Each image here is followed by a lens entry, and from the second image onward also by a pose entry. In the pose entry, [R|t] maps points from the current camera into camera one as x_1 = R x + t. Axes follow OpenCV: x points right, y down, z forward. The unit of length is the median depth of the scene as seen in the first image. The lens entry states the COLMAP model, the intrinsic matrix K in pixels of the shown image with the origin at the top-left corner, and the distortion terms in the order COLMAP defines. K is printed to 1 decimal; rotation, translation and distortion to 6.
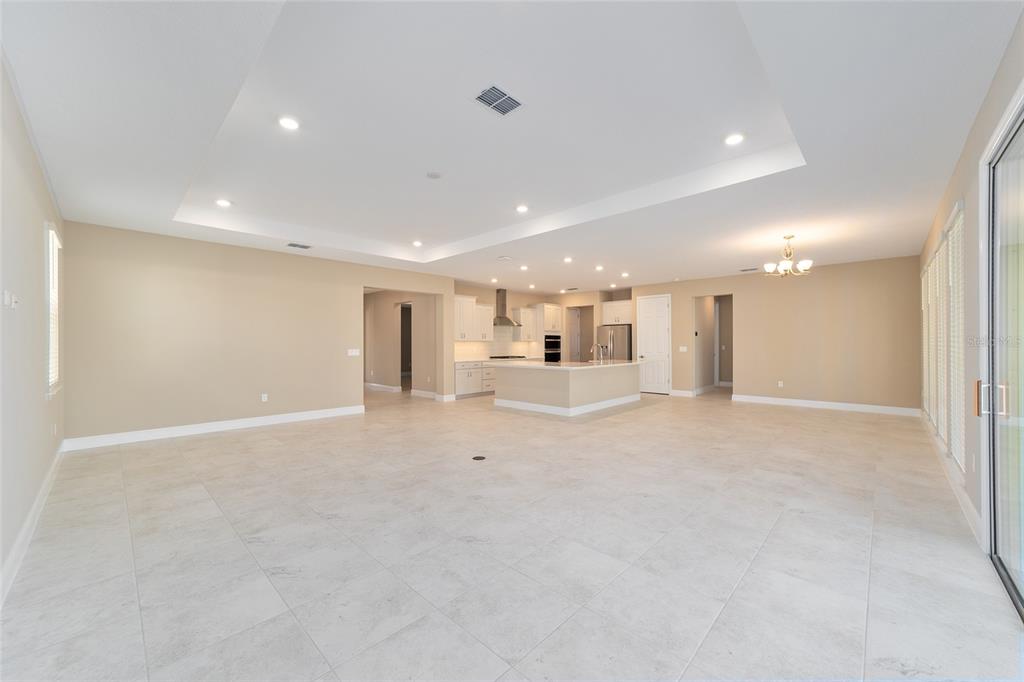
lens RADIAL K [[386.2, 0, 508.9], [0, 386.2, 342.4], [0, 0, 1]] dist [-0.001475, -0.000086]
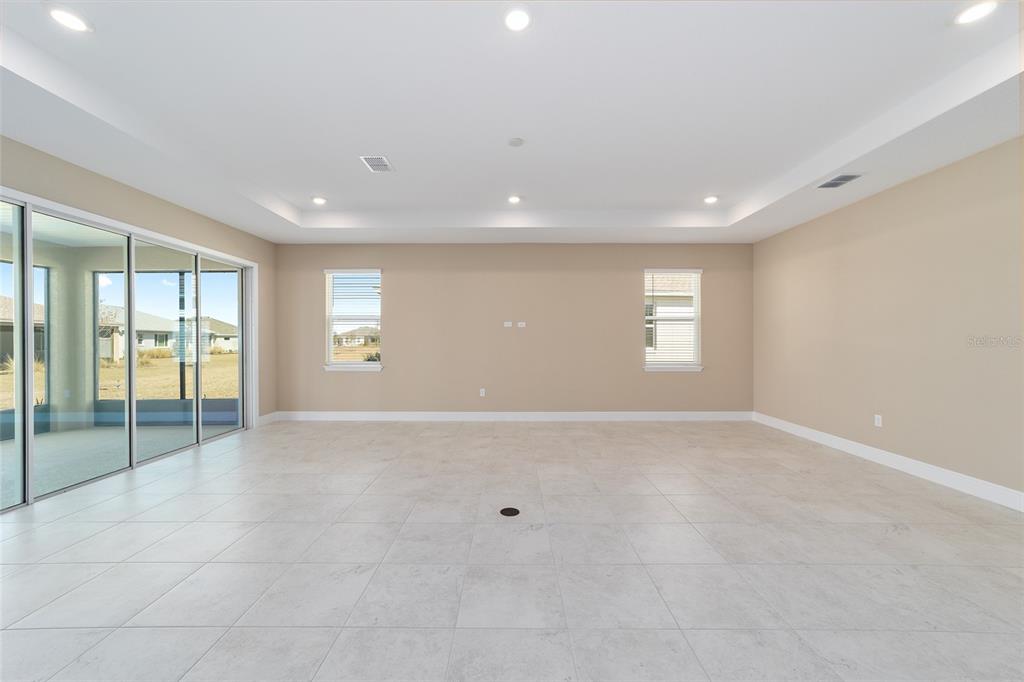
lens RADIAL K [[399.4, 0, 512.0], [0, 399.4, 341.0], [0, 0, 1]] dist [-0.001236, 0.003620]
pose [[-0.722610, 0.004636, -0.691240, 0.282261], [0.008167, 0.999965, -0.001830, 0.005773], [0.691207, -0.006968, -0.722623, 1.078730]]
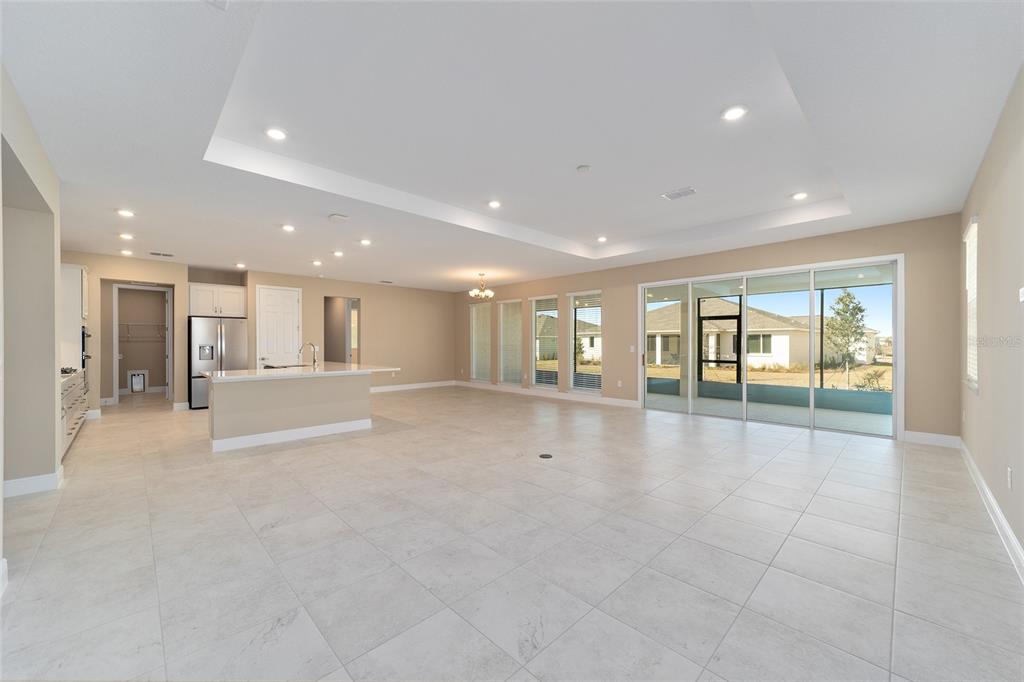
lens RADIAL K [[386.2, 0, 508.9], [0, 386.2, 342.4], [0, 0, 1]] dist [-0.001475, -0.000086]
pose [[0.040296, 0.004125, 0.999179, -0.779405], [-0.003953, 0.999984, -0.003969, 0.006273], [-0.999180, -0.003790, 0.040312, 0.759388]]
